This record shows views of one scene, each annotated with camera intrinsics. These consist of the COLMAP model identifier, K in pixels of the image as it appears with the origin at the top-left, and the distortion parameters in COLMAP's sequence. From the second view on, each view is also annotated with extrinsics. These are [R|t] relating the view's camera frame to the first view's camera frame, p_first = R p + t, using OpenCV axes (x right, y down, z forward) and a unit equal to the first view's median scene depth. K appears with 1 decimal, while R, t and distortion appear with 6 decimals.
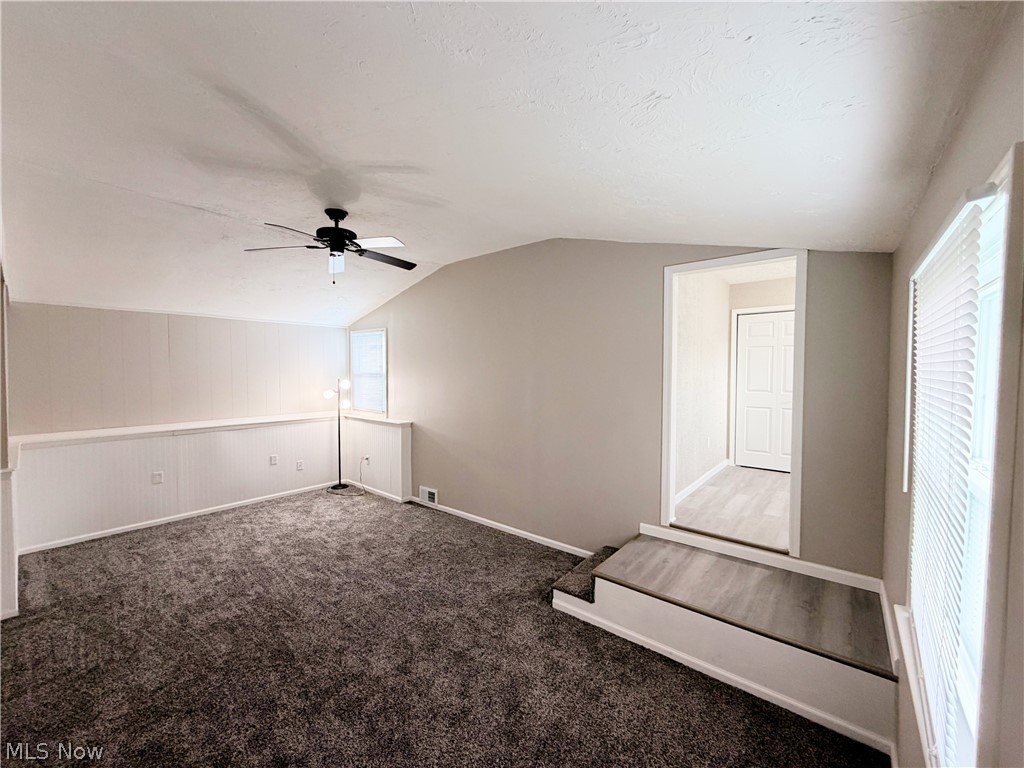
lens RADIAL K [[411.0, 0, 514.7], [0, 411.0, 385.5], [0, 0, 1]] dist [0.009855, -0.000150]
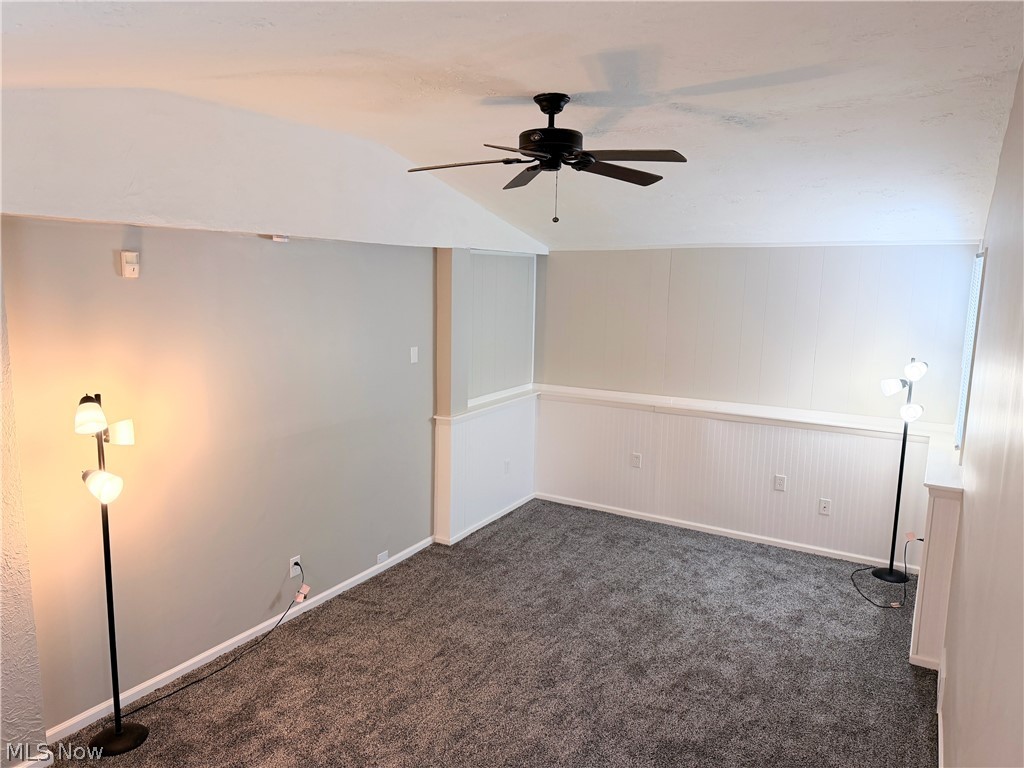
lens RADIAL K [[729.8, 0, 511.7], [0, 729.8, 385.5], [0, 0, 1]] dist [0.034435, -0.021225]
pose [[0.170541, 0.163030, -0.971770, 0.460370], [-0.063308, 0.985993, 0.154306, -0.126514], [0.983315, 0.035205, 0.178473, 0.544316]]
